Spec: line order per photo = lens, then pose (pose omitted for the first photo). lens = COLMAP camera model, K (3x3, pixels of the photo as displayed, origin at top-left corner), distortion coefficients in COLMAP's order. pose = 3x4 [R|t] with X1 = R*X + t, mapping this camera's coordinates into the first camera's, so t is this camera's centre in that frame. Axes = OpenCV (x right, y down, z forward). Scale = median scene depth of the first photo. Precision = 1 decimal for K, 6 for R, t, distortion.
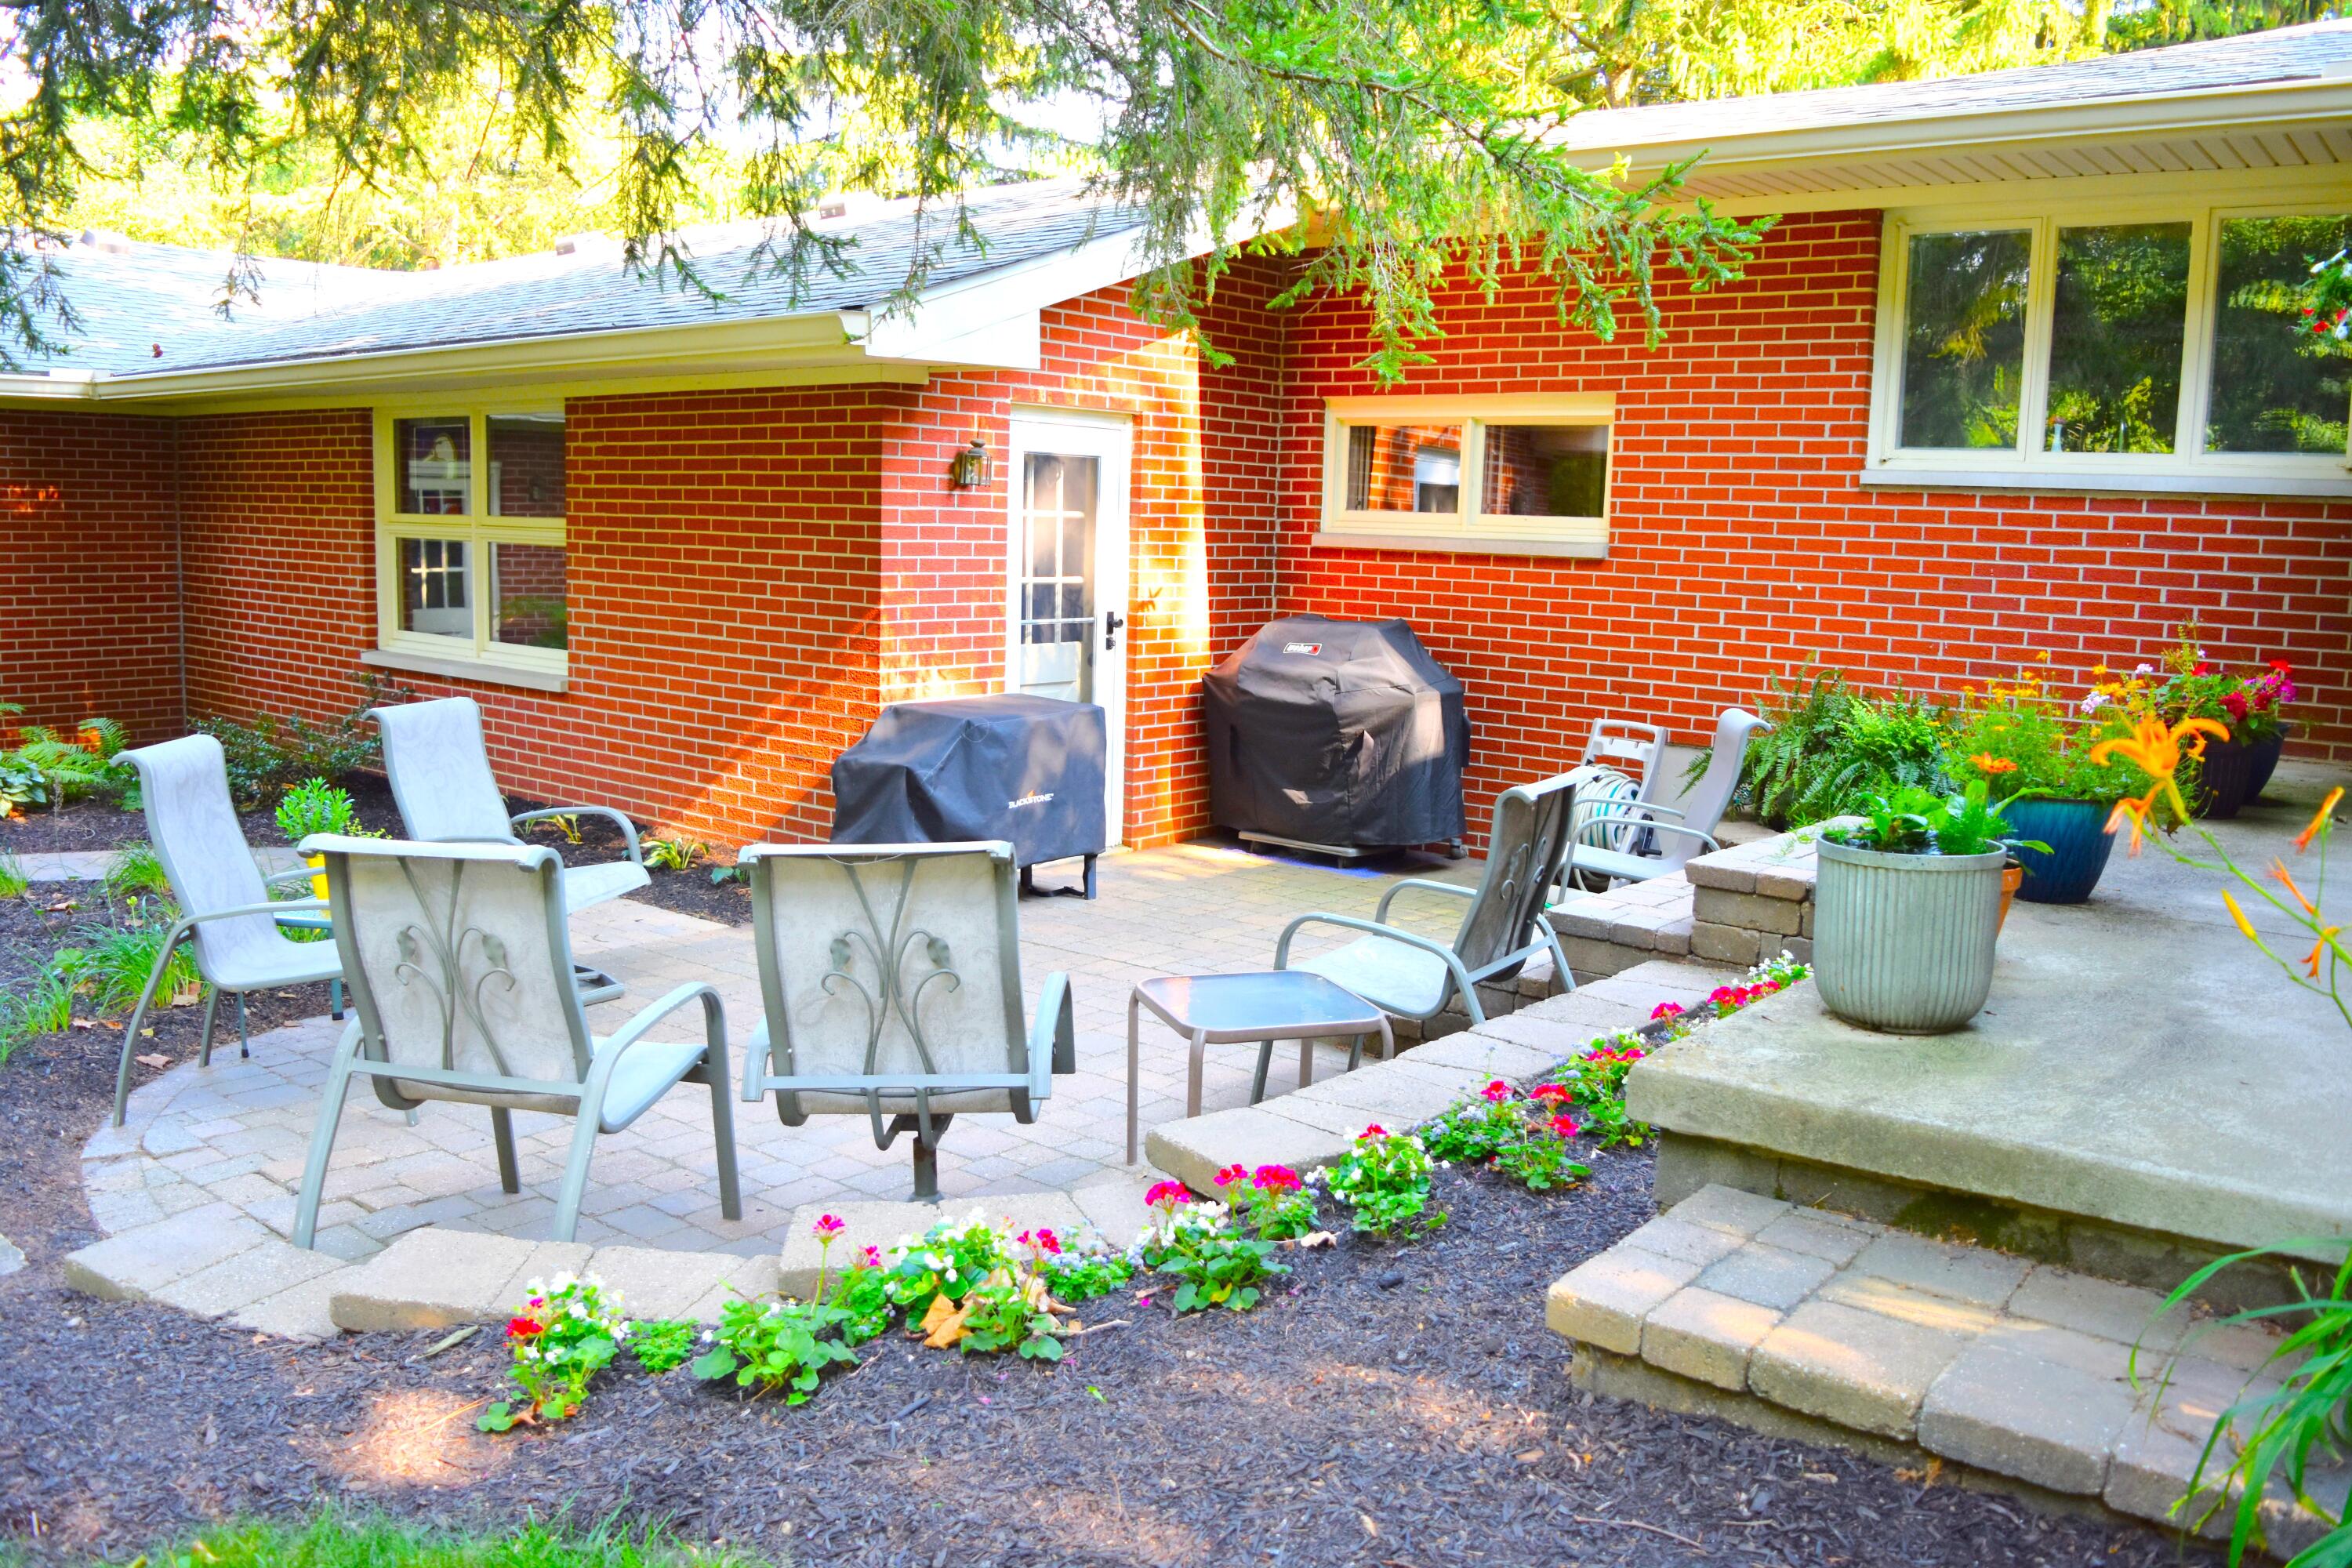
lens RADIAL K [[1836.8, 0, 1176.6], [0, 1836.8, 767.8], [0, 0, 1]] dist [-0.083315, 0.005795]
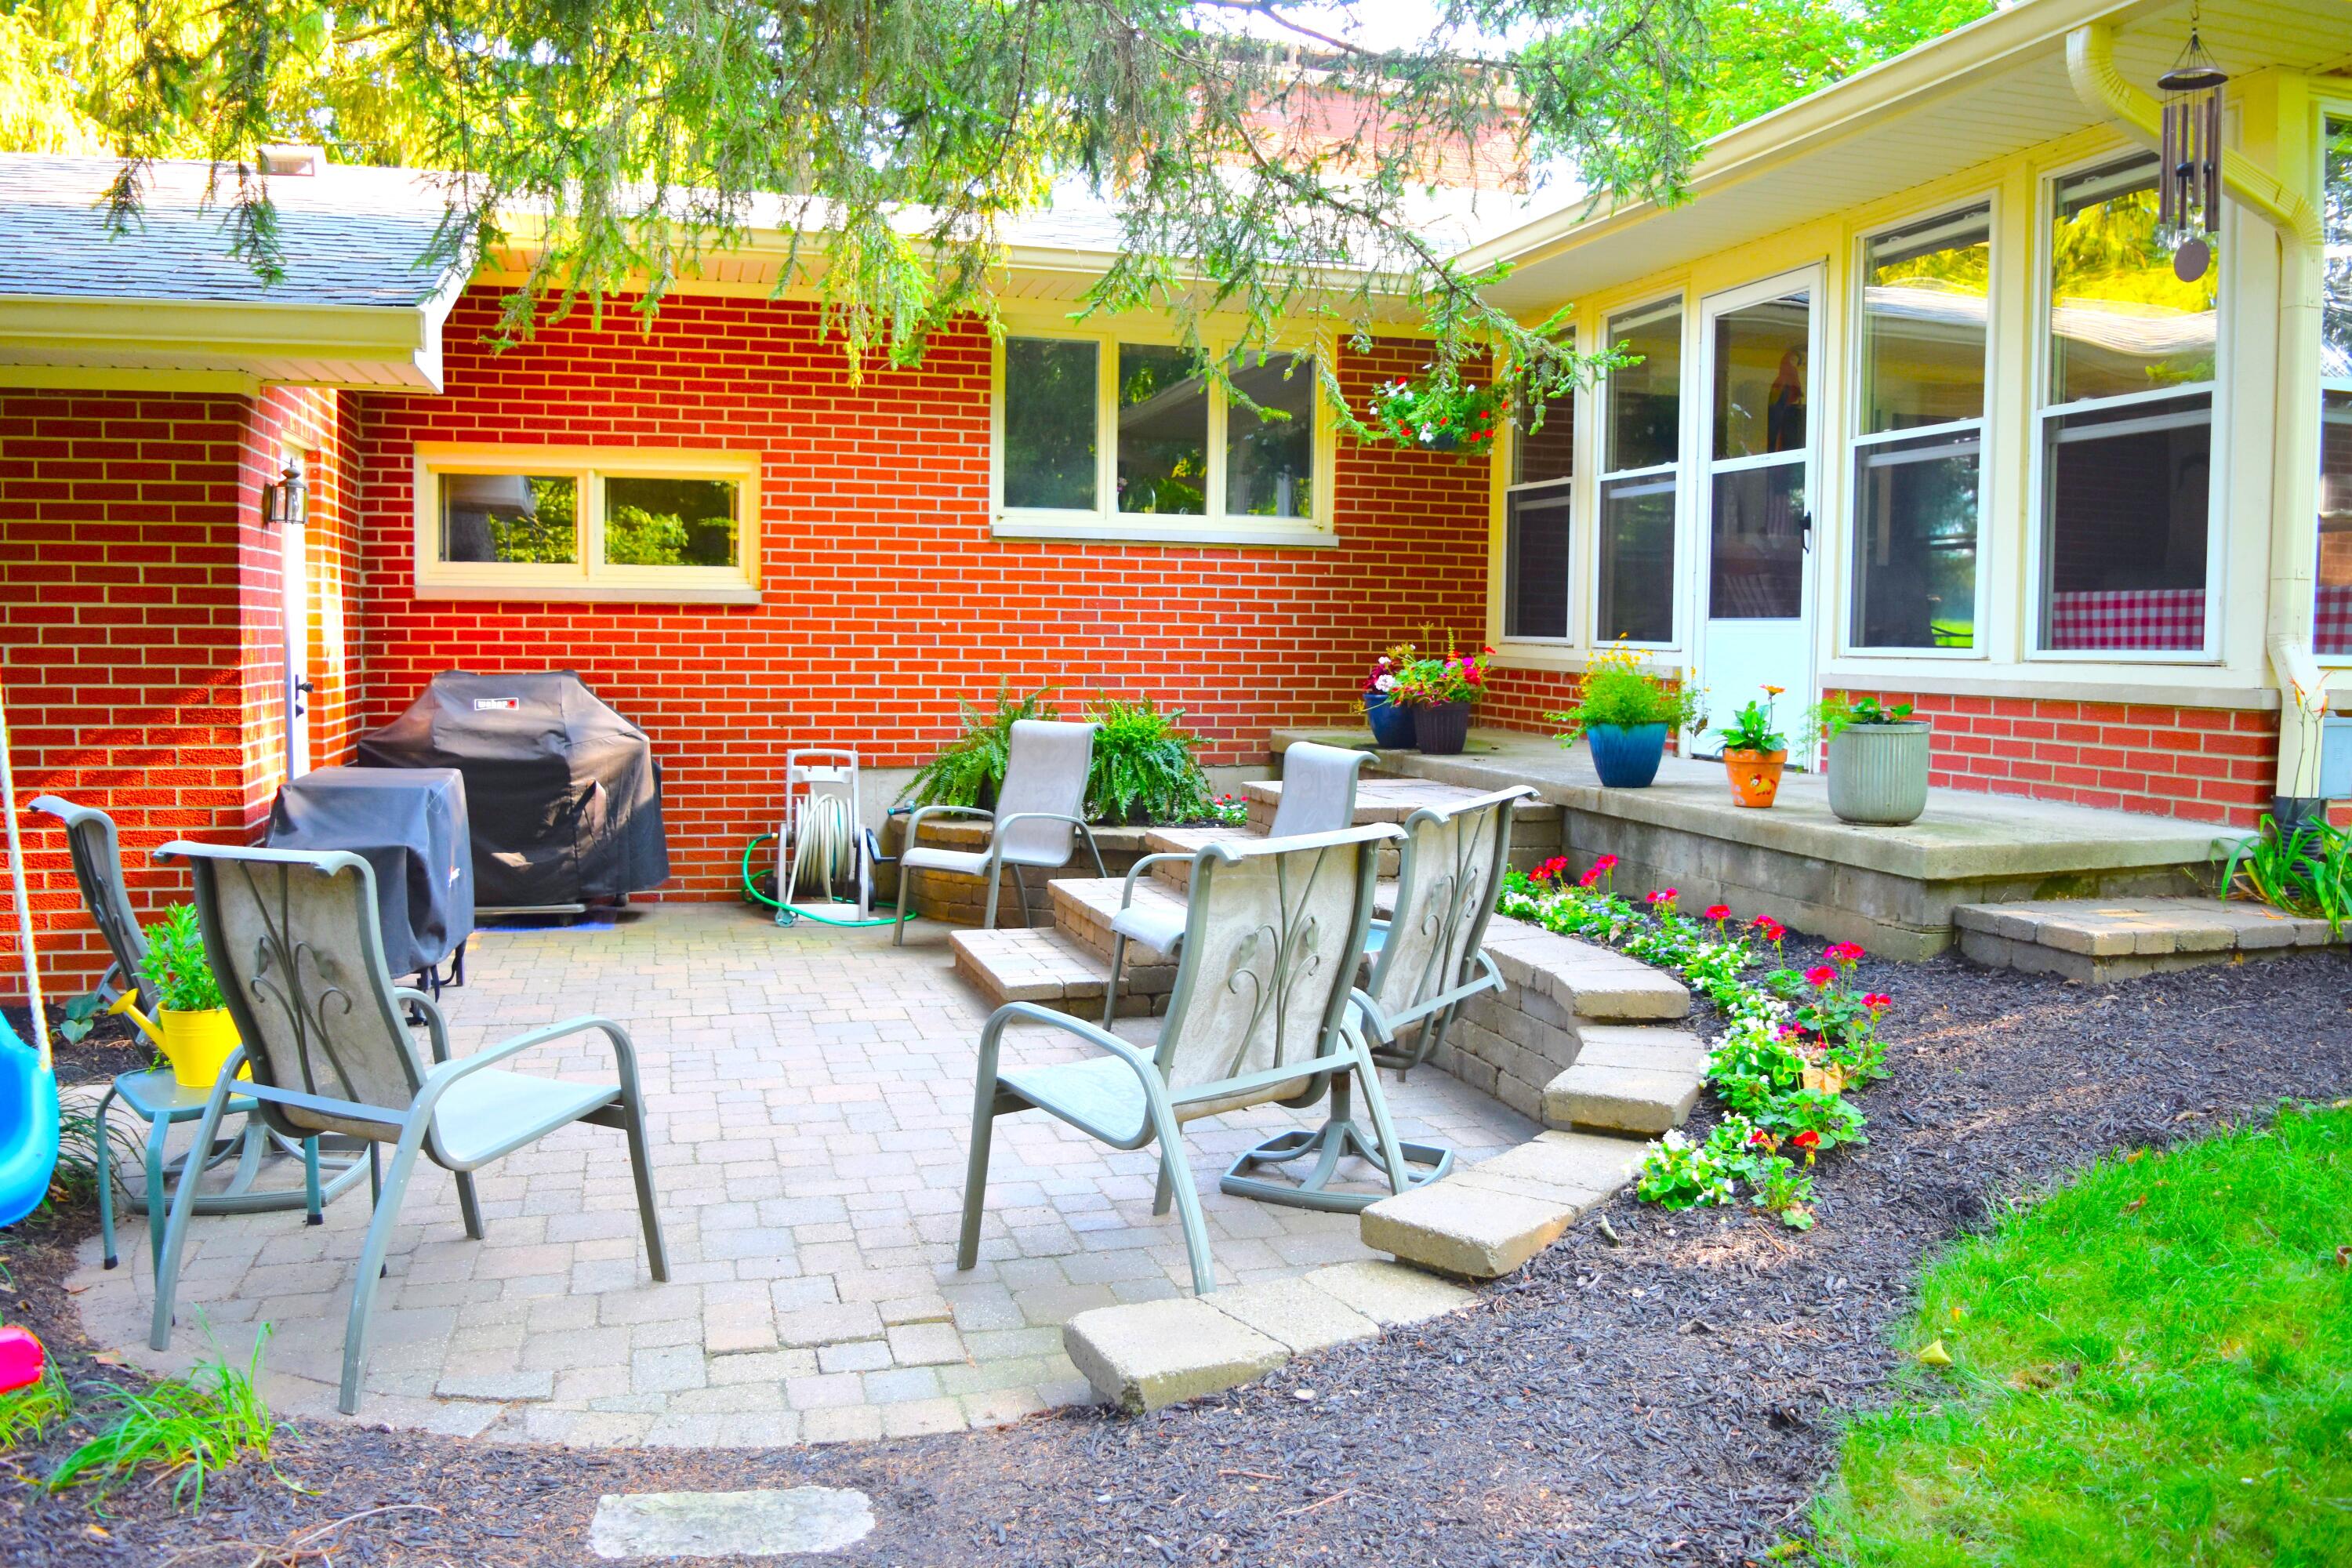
lens RADIAL K [[1836.8, 0, 1174.0], [0, 1836.8, 770.9], [0, 0, 1]] dist [-0.083315, 0.005795]
pose [[0.573355, -0.083068, 0.815085, -0.550556], [0.114794, 0.993178, 0.020469, -0.010980], [-0.811226, 0.081830, 0.578979, 0.194340]]
